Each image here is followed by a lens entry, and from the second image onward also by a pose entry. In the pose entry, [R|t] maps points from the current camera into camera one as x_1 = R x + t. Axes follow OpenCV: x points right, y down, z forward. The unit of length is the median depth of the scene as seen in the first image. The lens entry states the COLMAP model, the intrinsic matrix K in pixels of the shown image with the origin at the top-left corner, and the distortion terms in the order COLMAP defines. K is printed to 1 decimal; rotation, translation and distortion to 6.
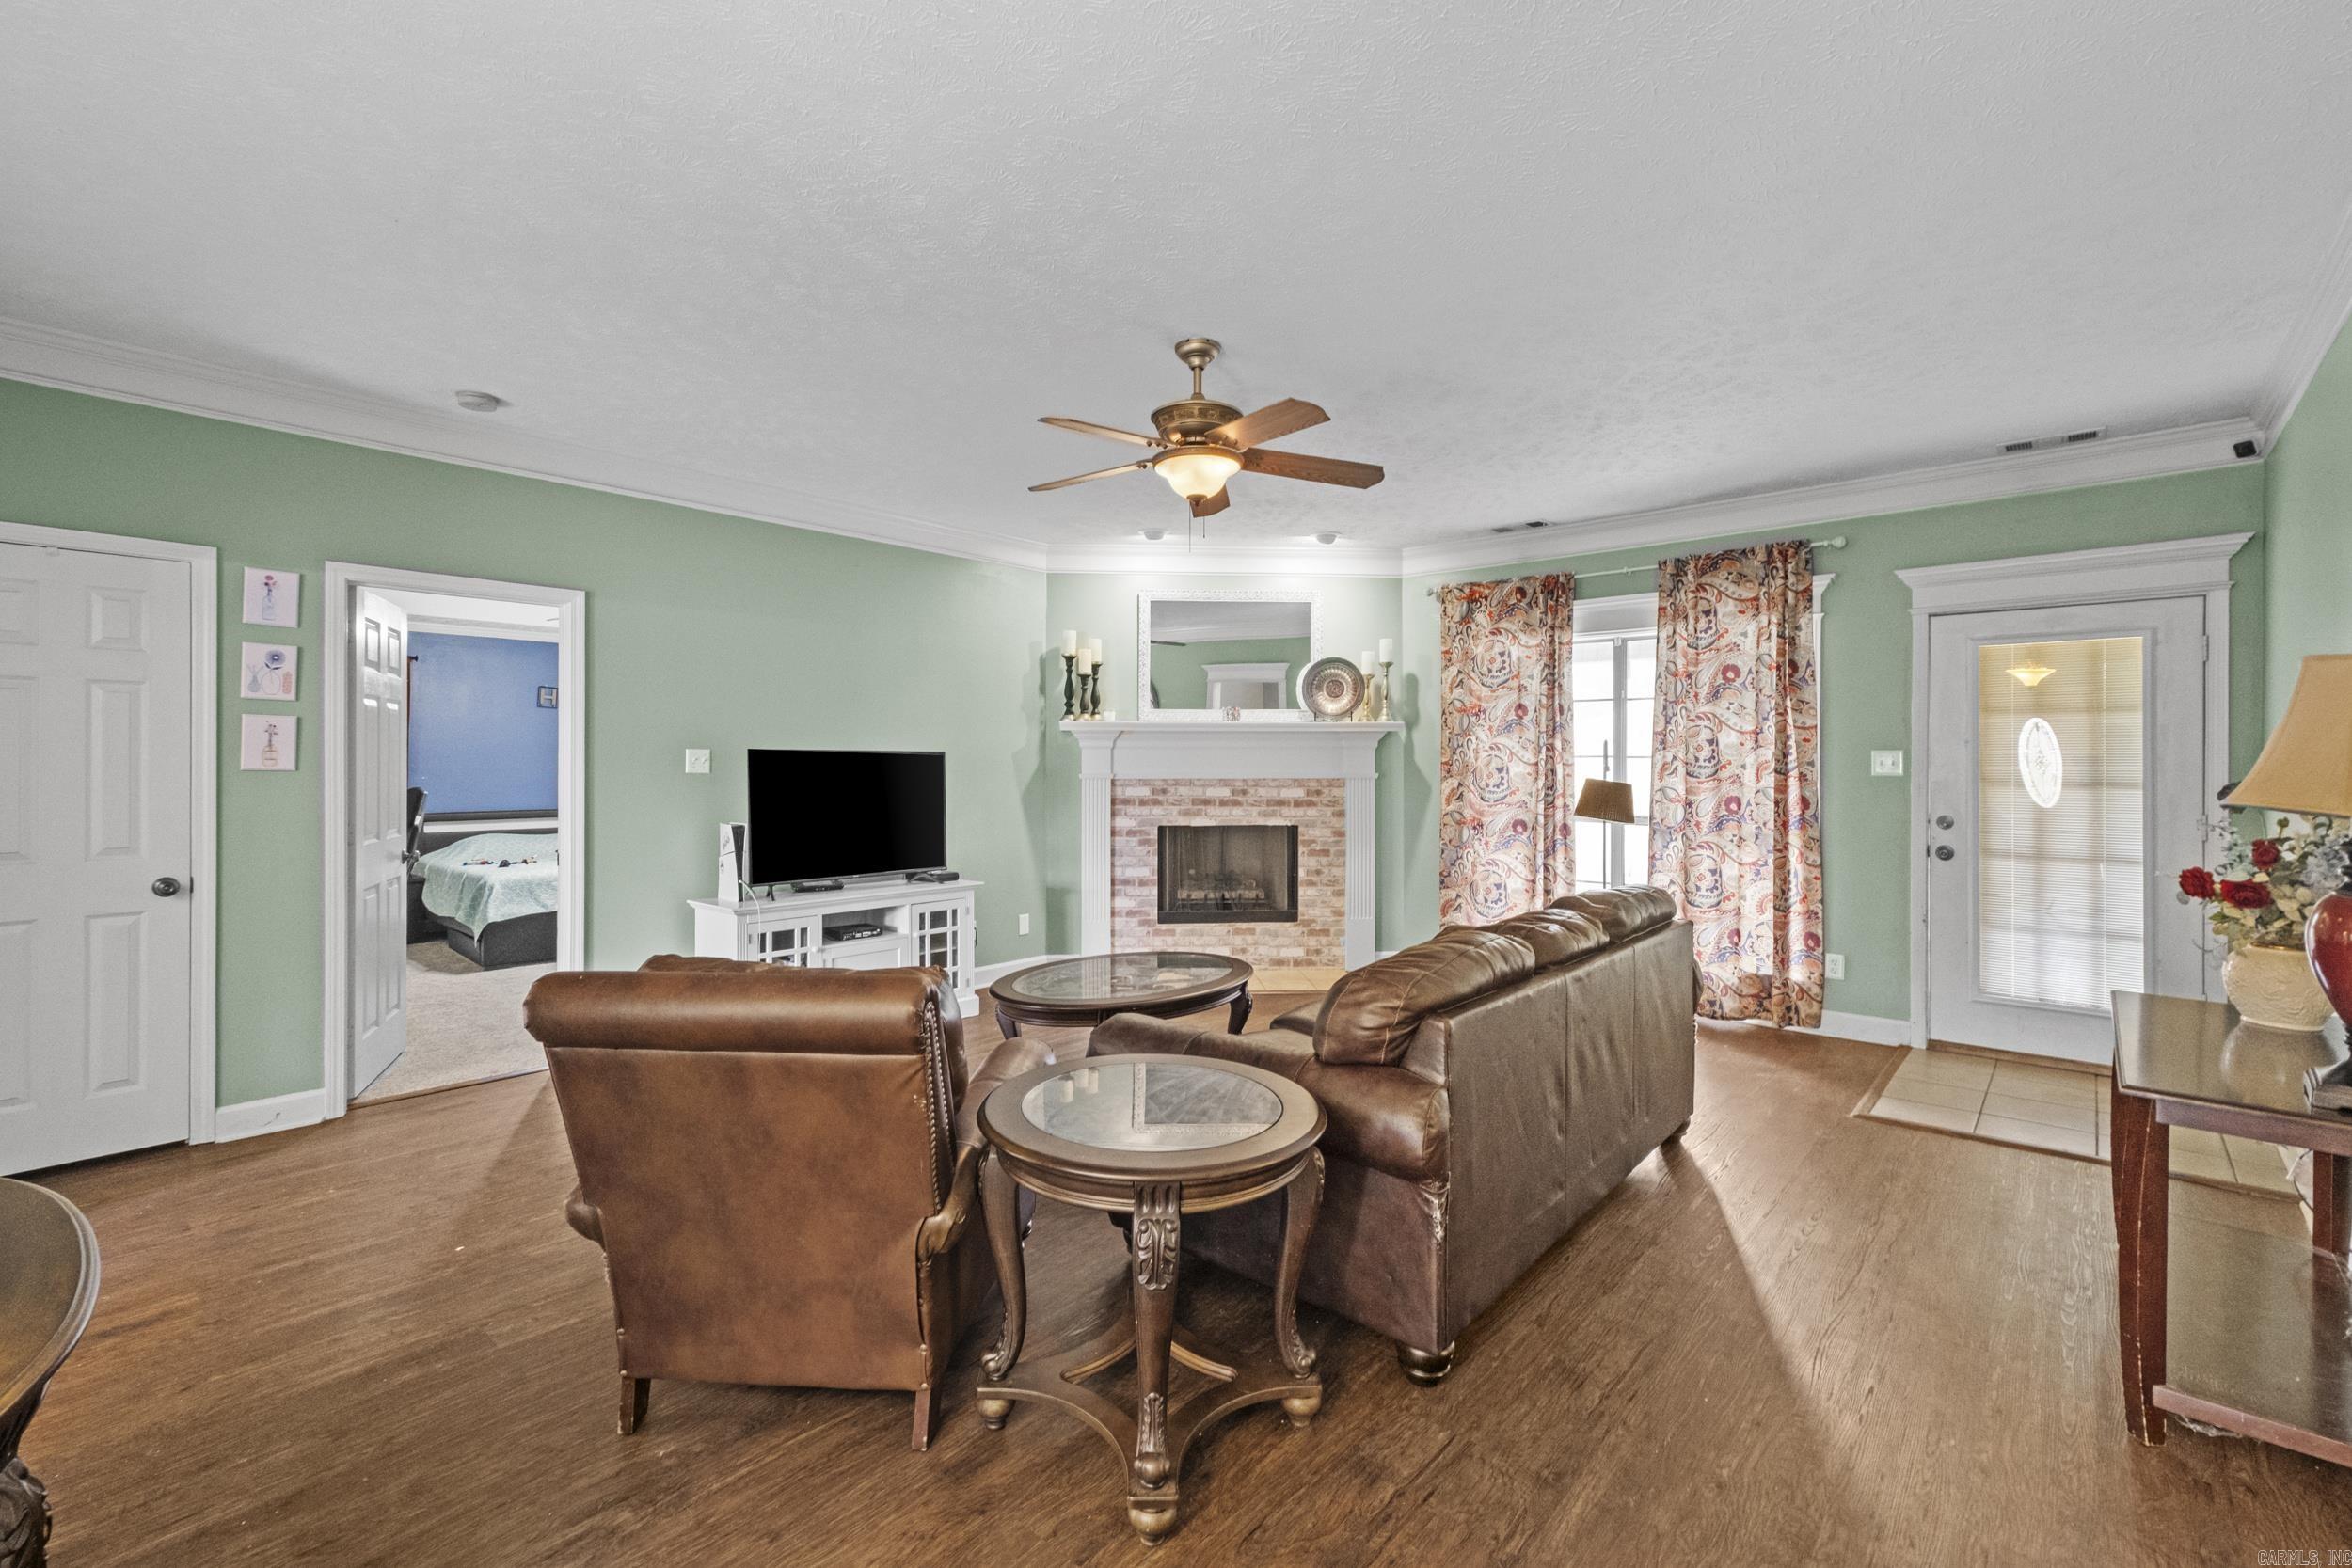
lens RADIAL K [[1026.7, 0, 1179.2], [0, 1026.7, 767.5], [0, 0, 1]] dist [0.006399, 0.001059]
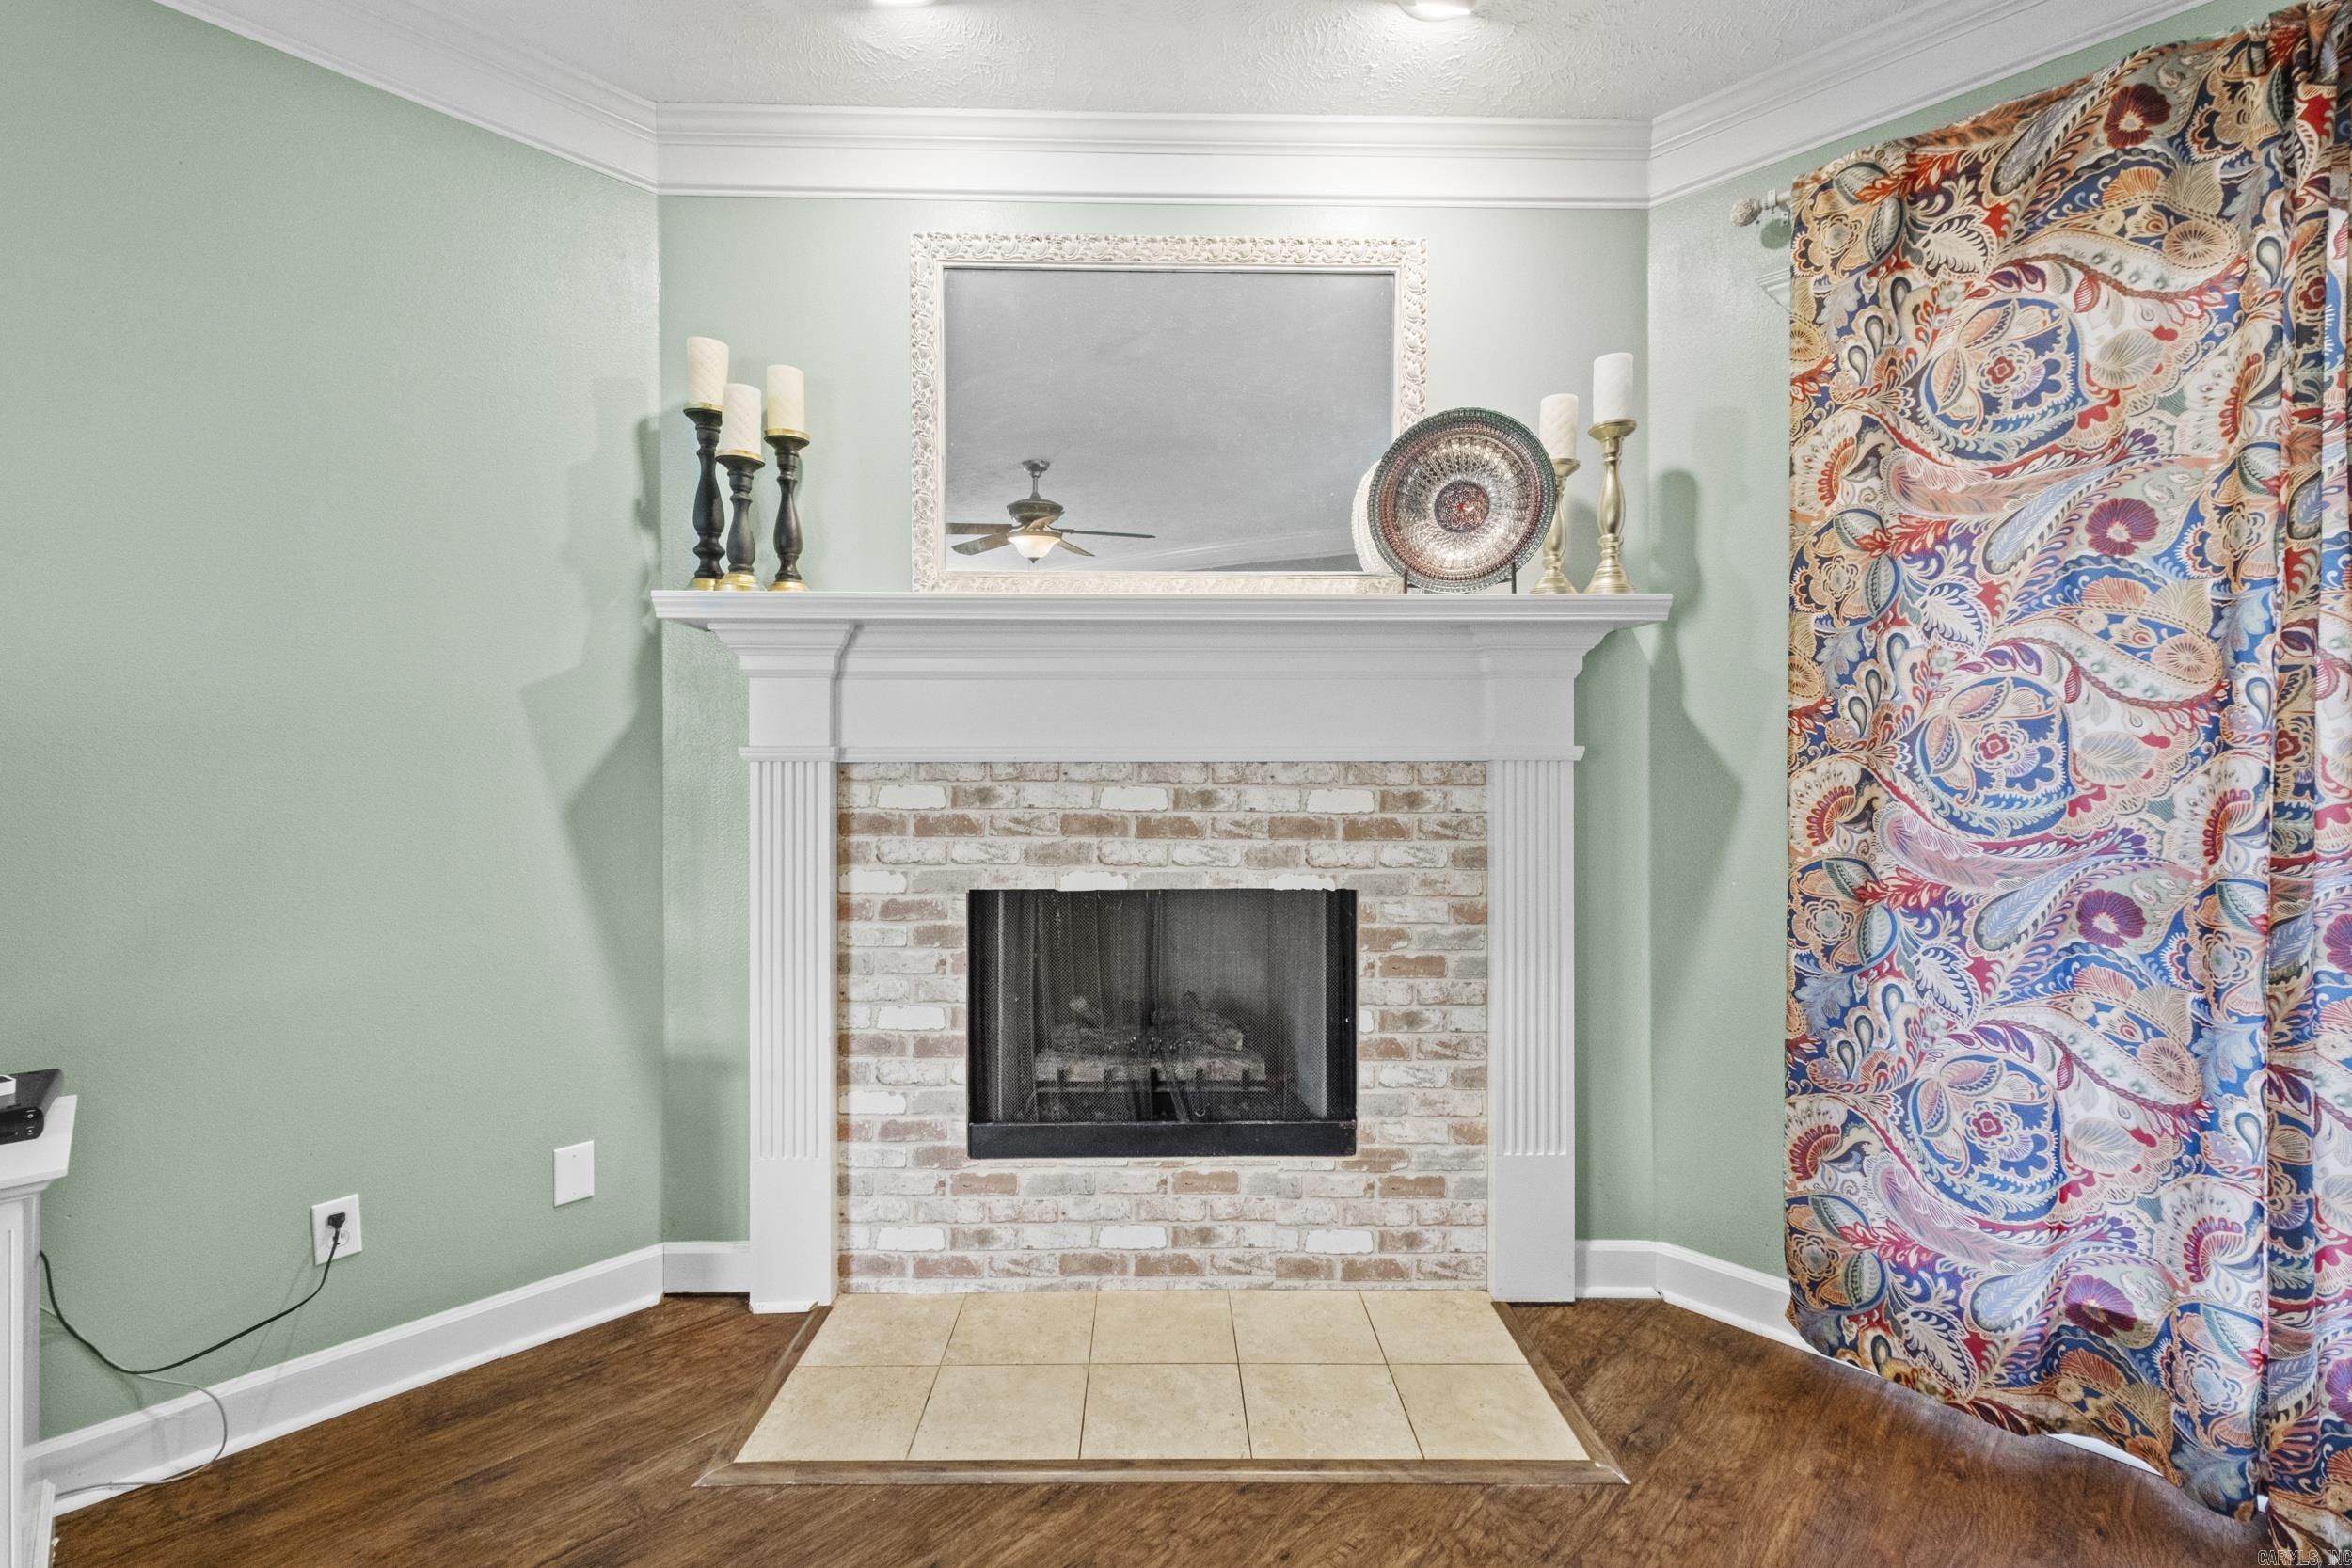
lens RADIAL K [[1026.7, 0, 1173.8], [0, 1026.7, 772.1], [0, 0, 1]] dist [0.006399, 0.001059]
pose [[0.998611, 0.001005, -0.052682, 0.071252], [-0.000974, 0.999999, 0.000604, 0.014624], [0.052682, -0.000552, 0.998611, 0.642260]]
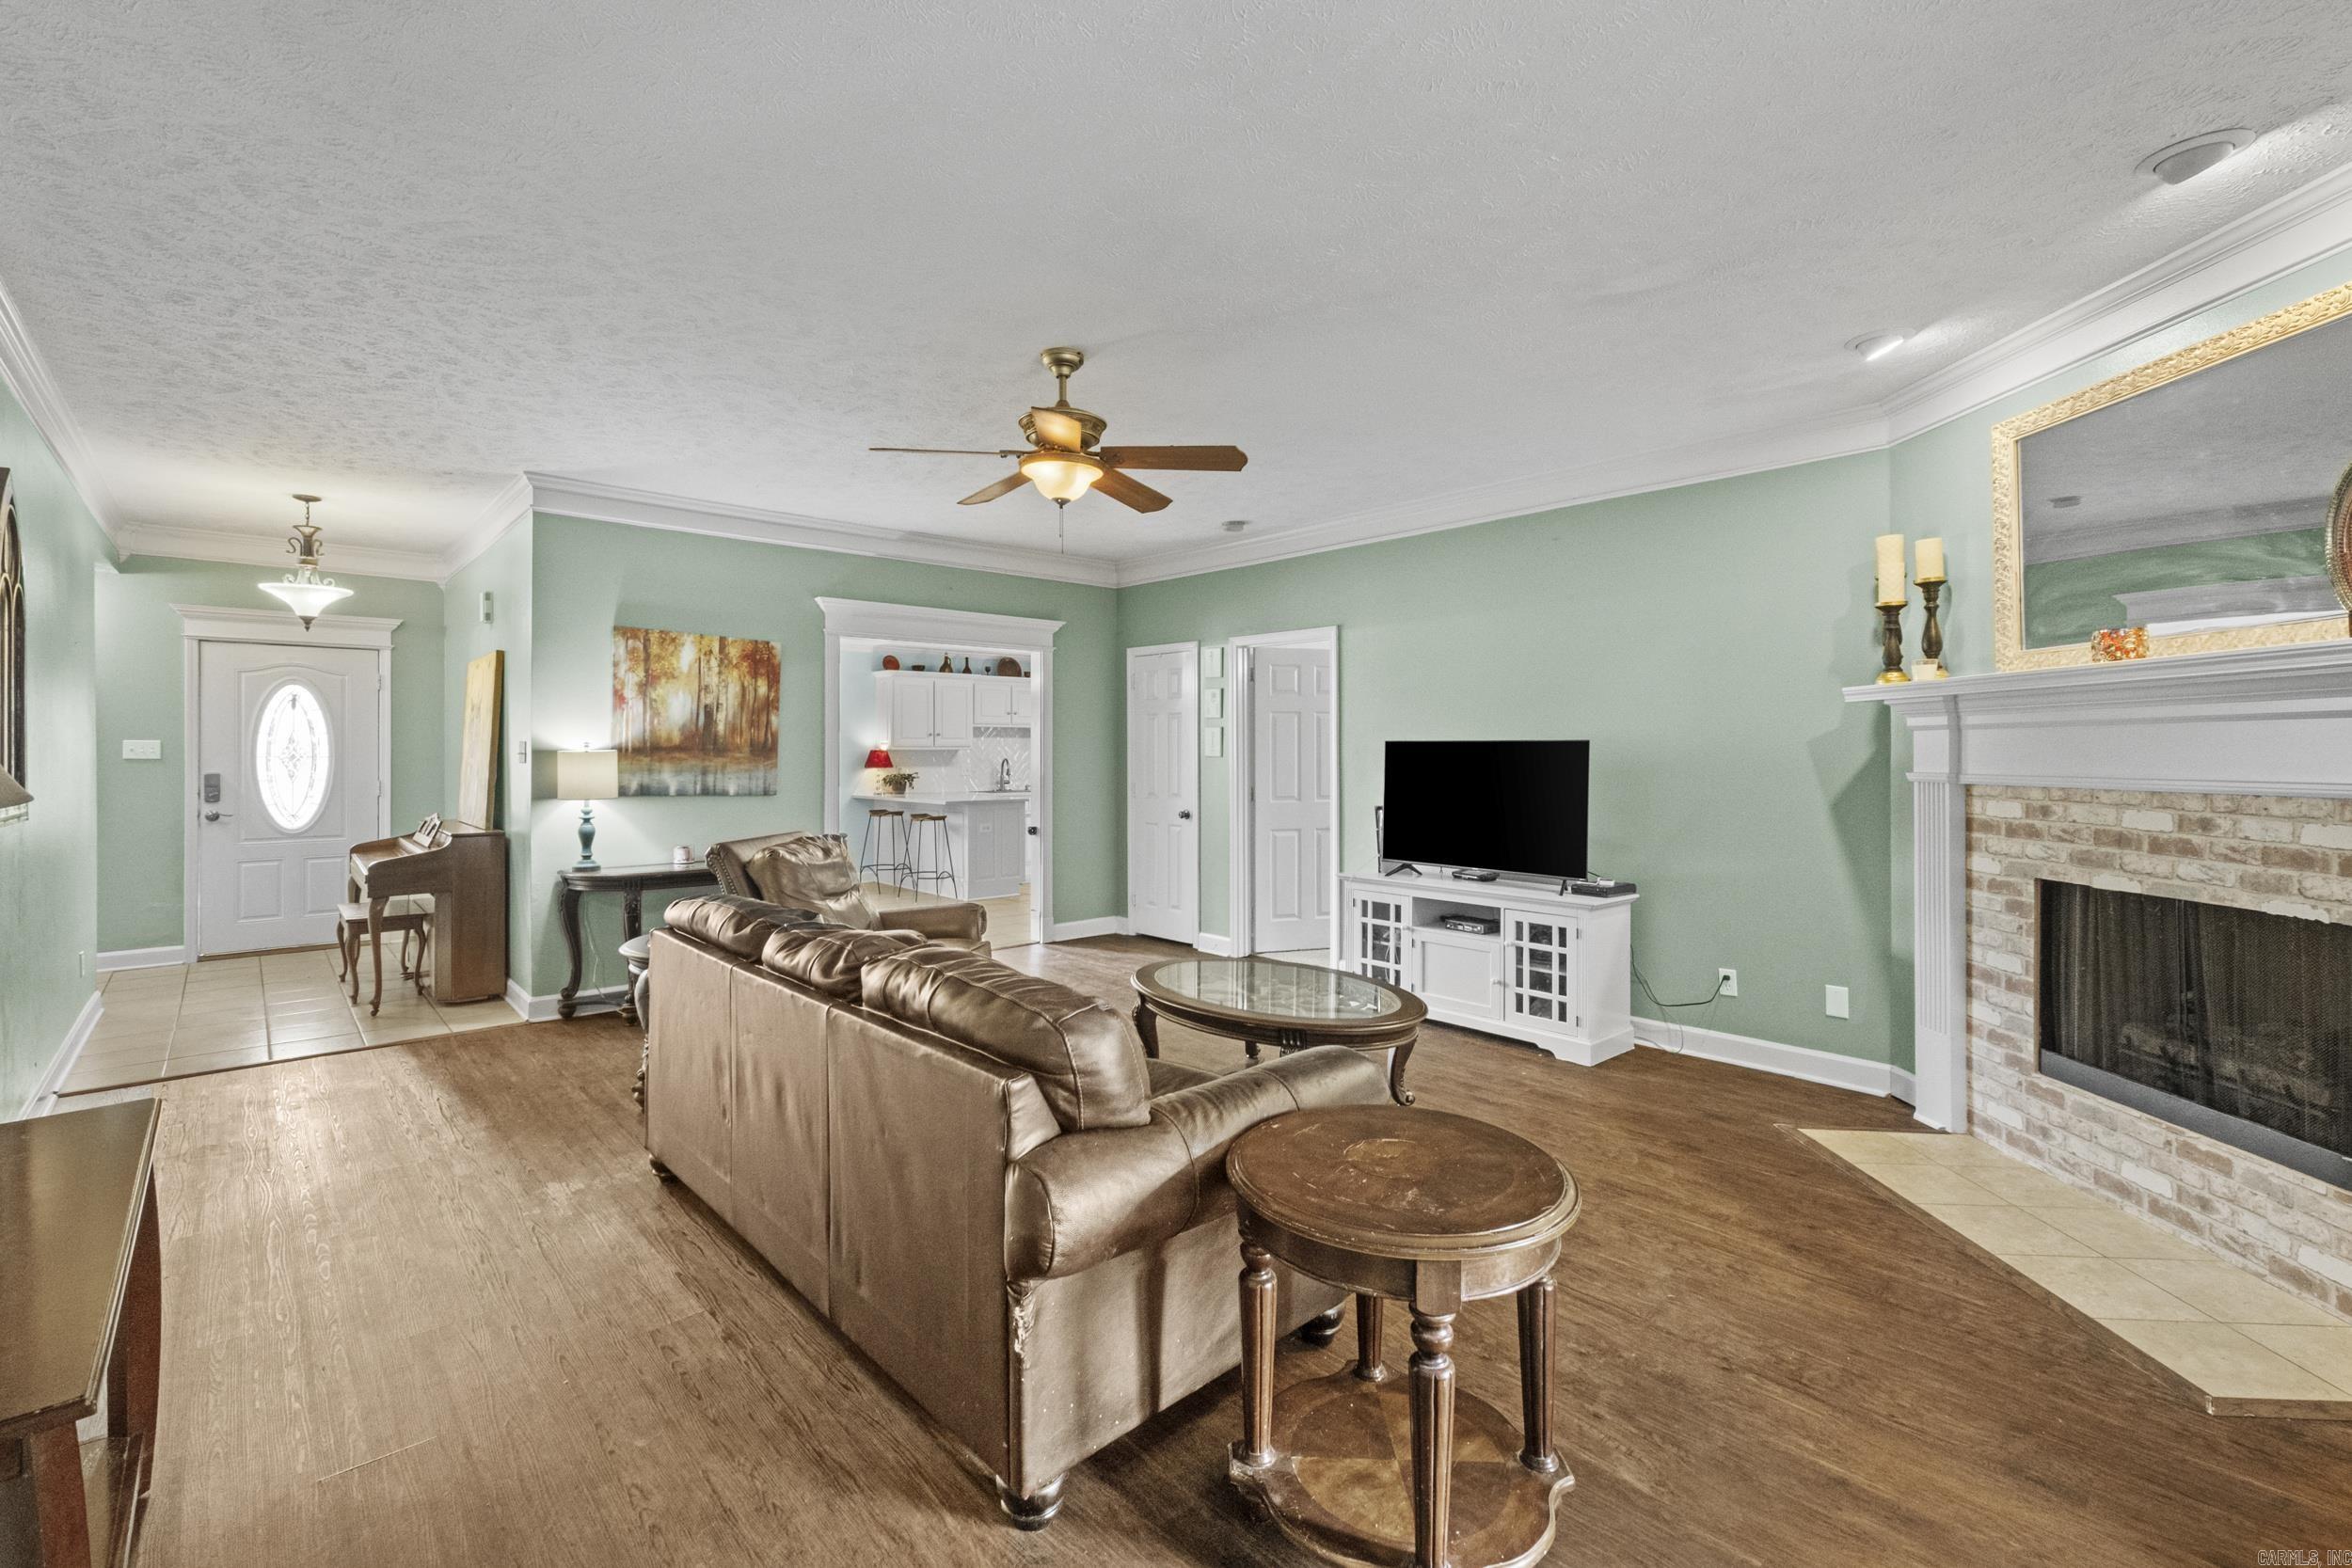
lens RADIAL K [[1026.7, 0, 1130.3], [0, 1026.7, 752.7], [0, 0, 1]] dist [0.006399, 0.001059]
pose [[-0.135275, 0.000497, -0.990808, 0.544083], [-0.005496, 0.999984, 0.001252, -0.003406], [0.990793, 0.005615, -0.135270, 0.628095]]
